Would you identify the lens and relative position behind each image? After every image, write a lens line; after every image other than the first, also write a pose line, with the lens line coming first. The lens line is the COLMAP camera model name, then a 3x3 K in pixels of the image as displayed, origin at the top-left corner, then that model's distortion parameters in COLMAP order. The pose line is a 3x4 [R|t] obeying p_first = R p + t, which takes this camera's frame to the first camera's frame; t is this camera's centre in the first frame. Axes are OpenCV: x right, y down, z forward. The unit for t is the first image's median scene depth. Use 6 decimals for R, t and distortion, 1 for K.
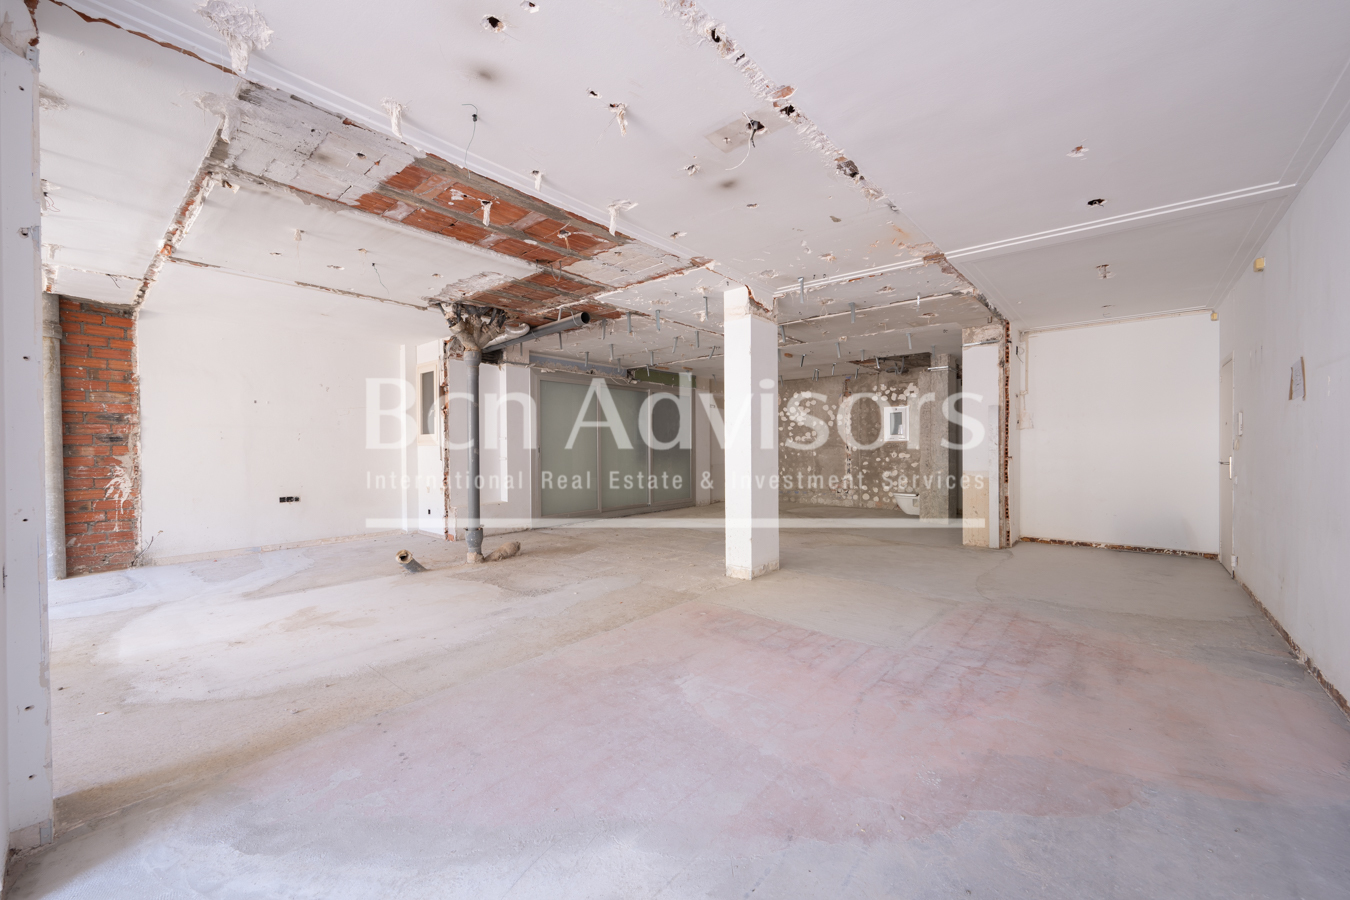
lens RADIAL K [[533.5, 0, 672.5], [0, 533.5, 450.8], [0, 0, 1]] dist [-0.001826, -0.000035]
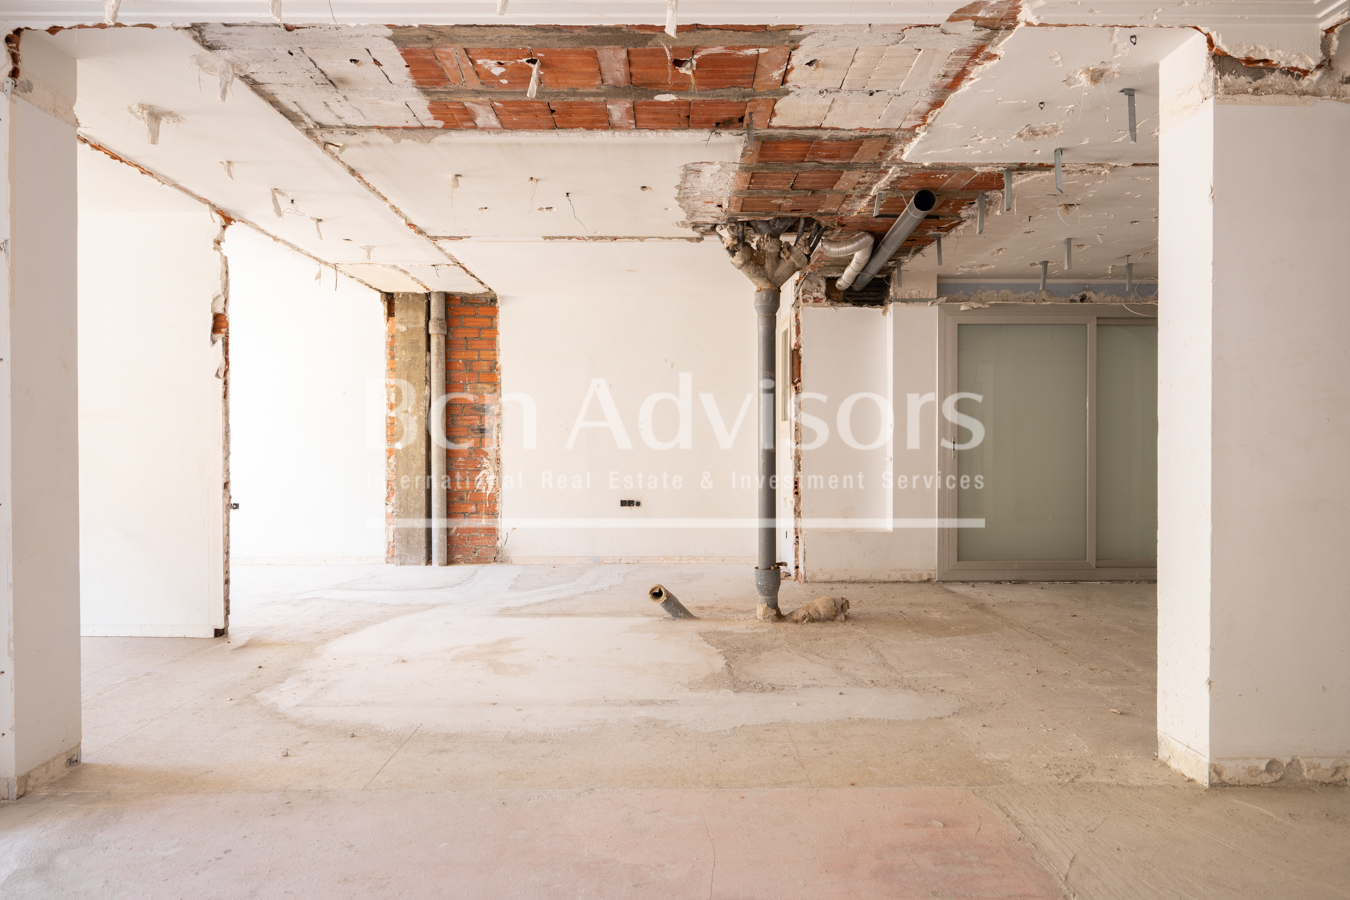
lens RADIAL K [[797.7, 0, 661.1], [0, 797.7, 449.1], [0, 0, 1]] dist [-0.003299, -0.000530]
pose [[0.652029, 0.012672, -0.758088, 0.290086], [-0.008708, 0.999920, 0.009224, -0.004307], [0.758144, 0.000587, 0.652087, 0.291084]]
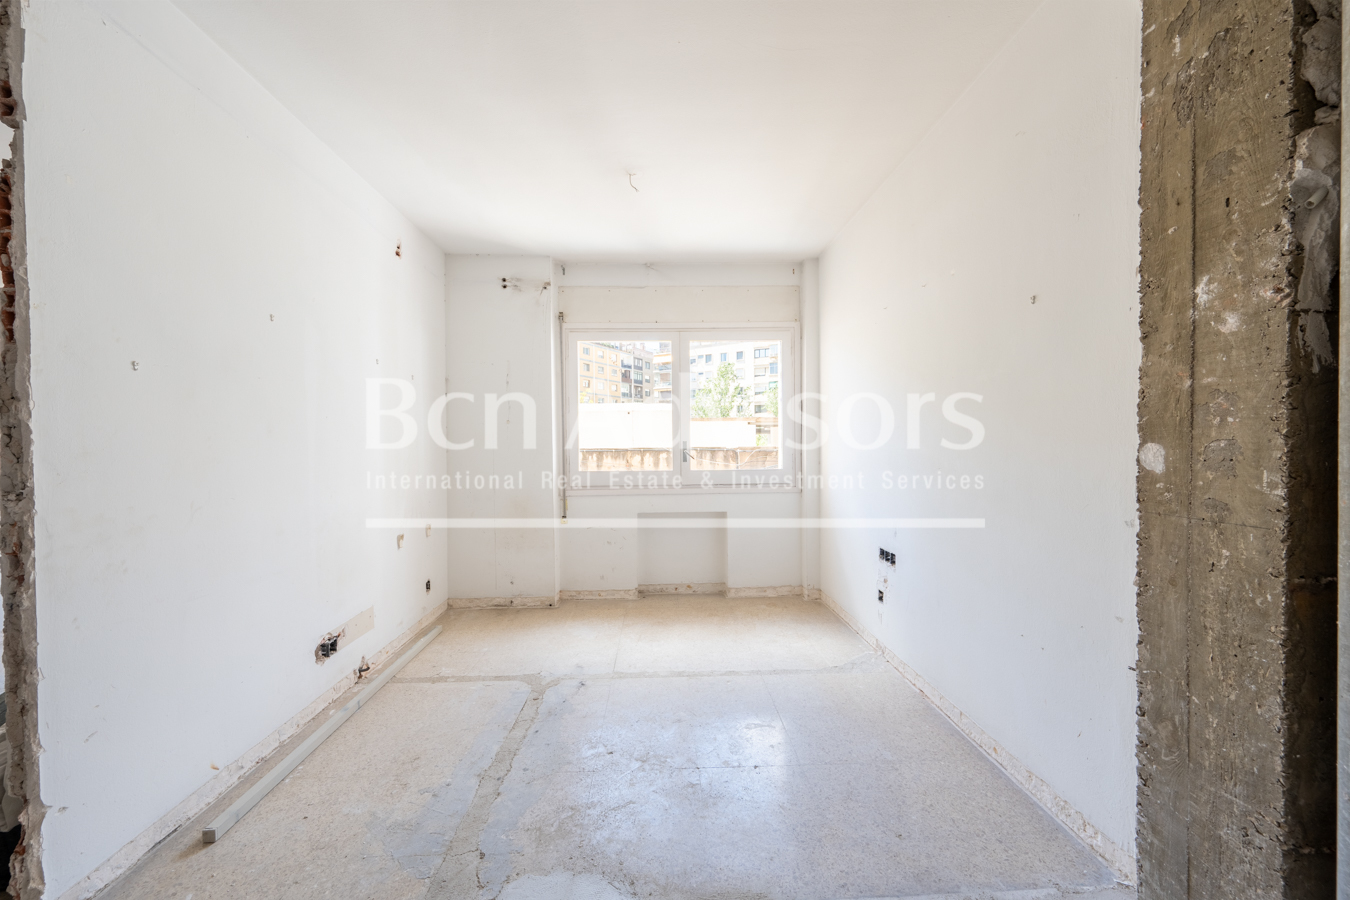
lens RADIAL K [[528.7, 0, 671.3], [0, 528.7, 451.0], [0, 0, 1]] dist [0.000077, 0.000433]
pose [[-0.730710, 0.021761, -0.682341, -0.825067], [0.010496, 0.999732, 0.020644, -0.002451], [0.682607, 0.007923, -0.730742, 0.906931]]
